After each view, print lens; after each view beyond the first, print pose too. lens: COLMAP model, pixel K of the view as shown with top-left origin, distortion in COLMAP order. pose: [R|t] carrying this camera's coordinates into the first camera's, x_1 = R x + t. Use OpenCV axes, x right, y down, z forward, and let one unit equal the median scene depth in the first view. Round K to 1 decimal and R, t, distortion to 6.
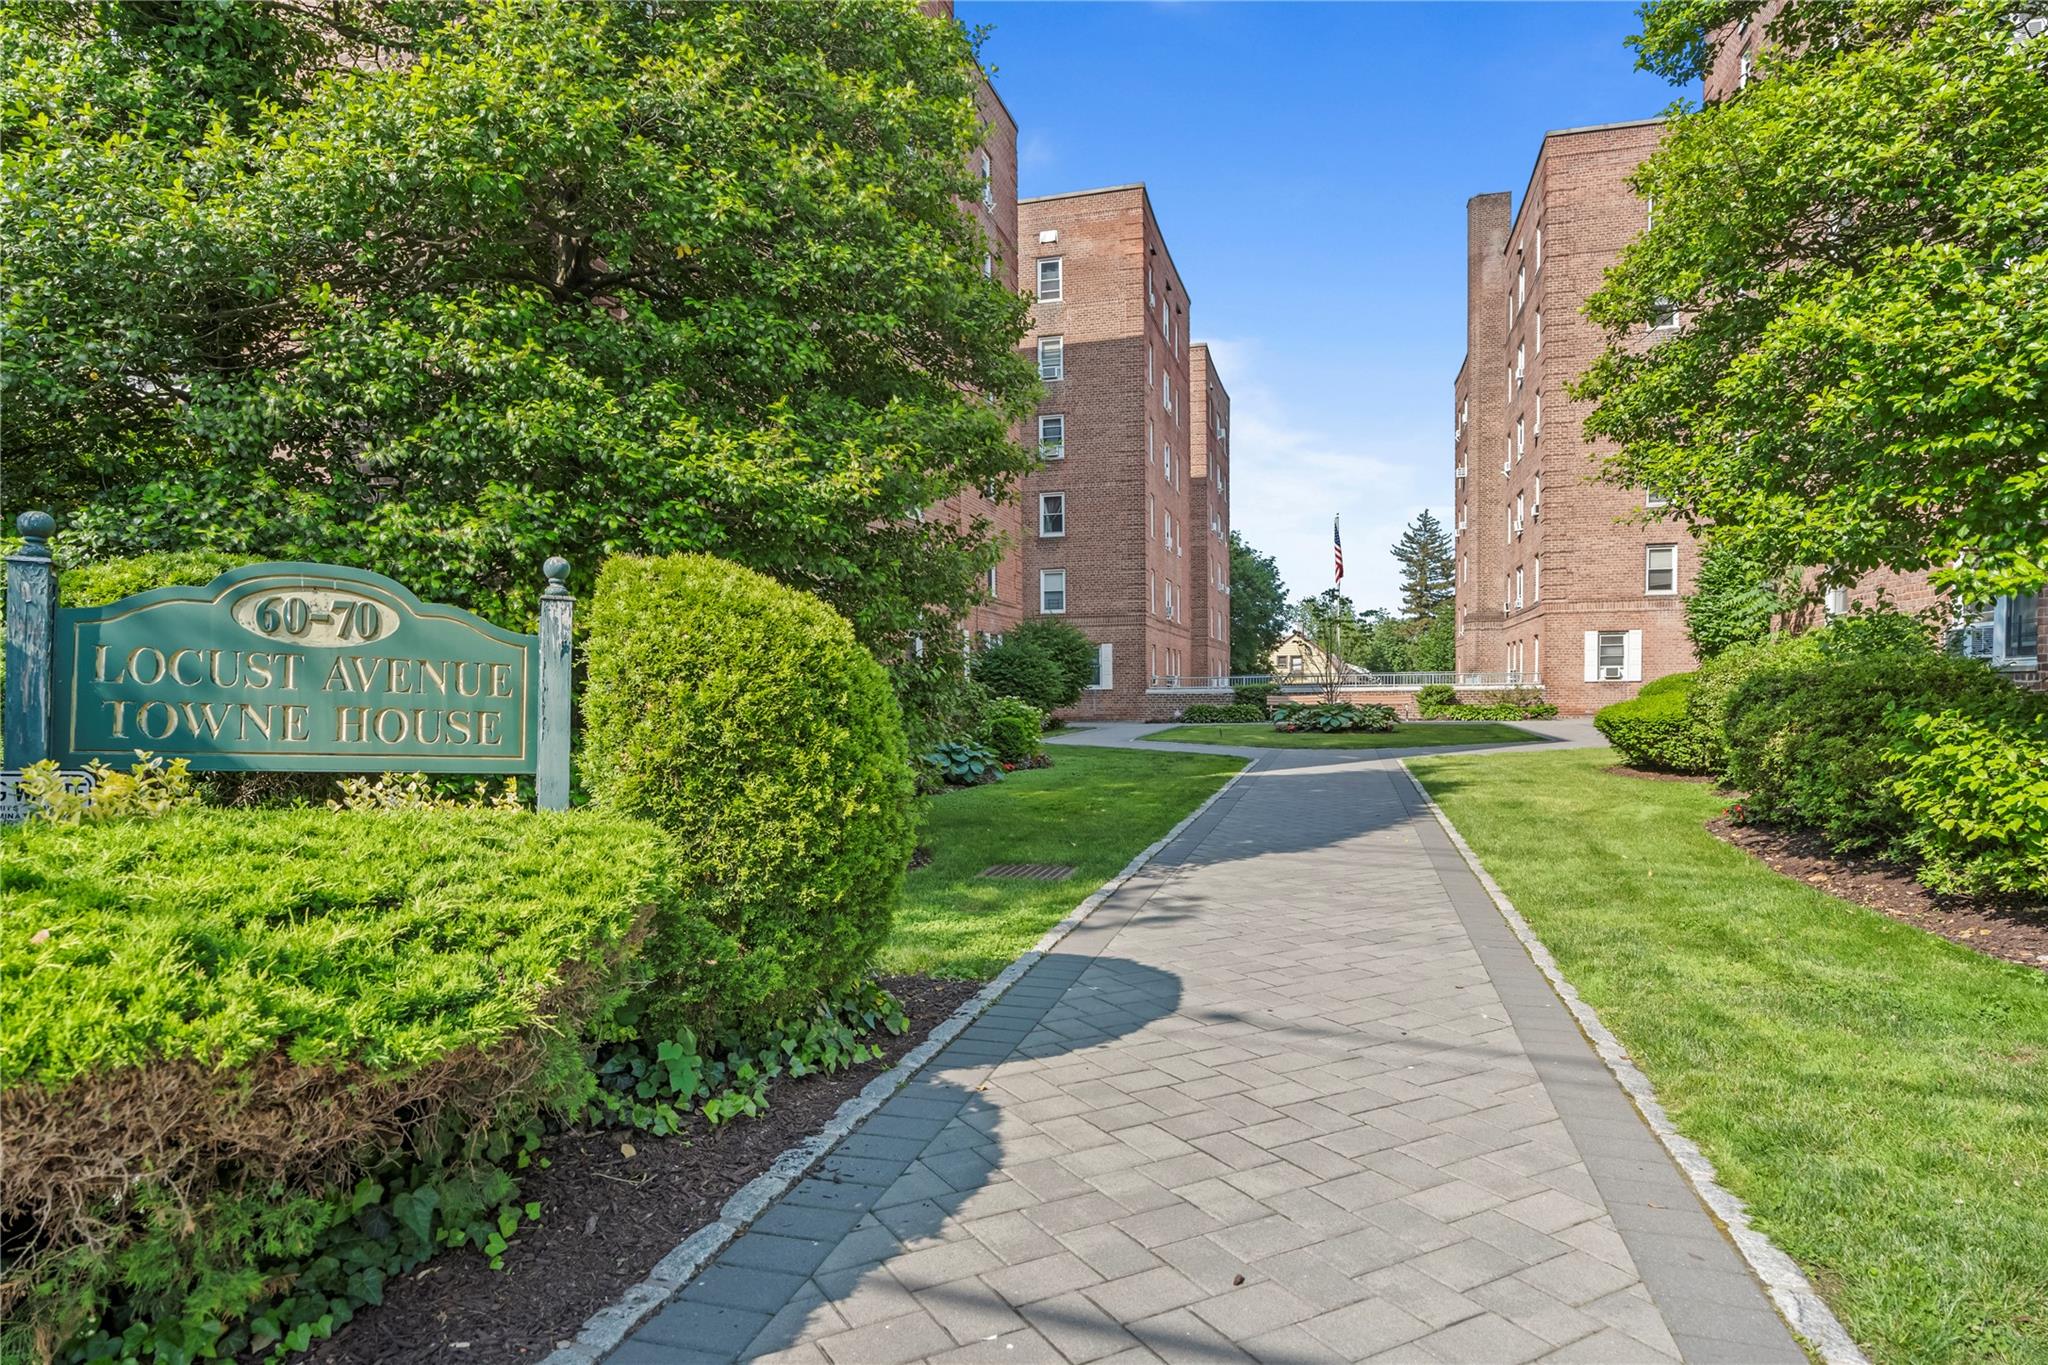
lens RADIAL K [[1187.4, 0, 1036.5], [0, 1187.4, 746.8], [0, 0, 1]] dist [0.000792, 0.000238]
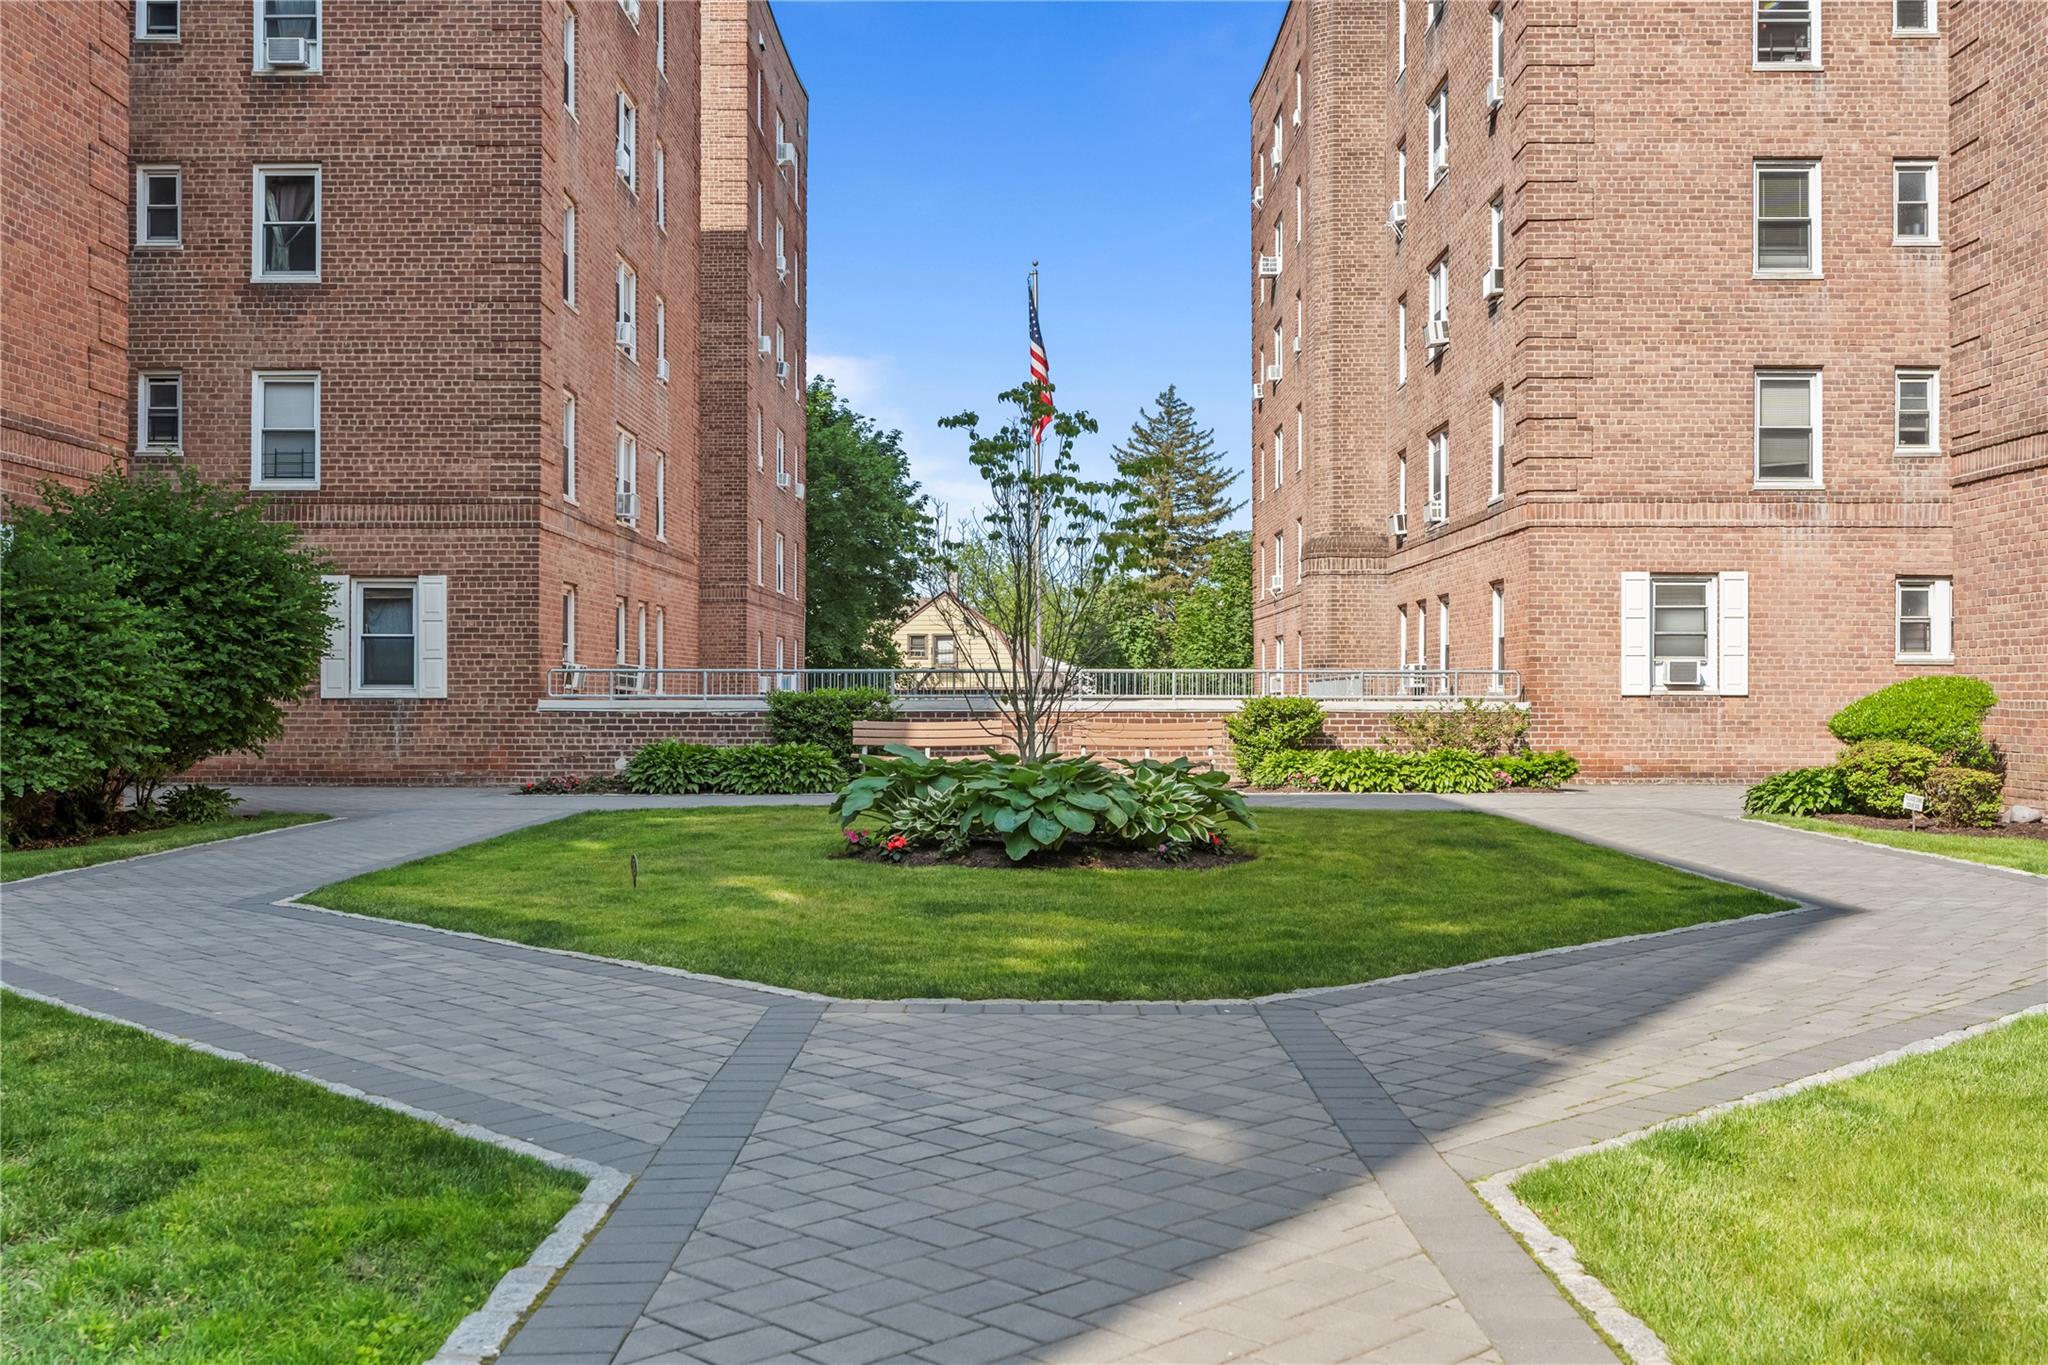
lens RADIAL K [[2056.9, 0, 1024.5], [0, 2056.9, 685.3], [0, 0, 1]] dist [0.016147, 0.000000]
pose [[0.968339, 0.014517, 0.249218, 0.077088], [-0.001210, 0.998569, -0.053466, -0.017843], [-0.249637, 0.051471, 0.966970, 0.327582]]
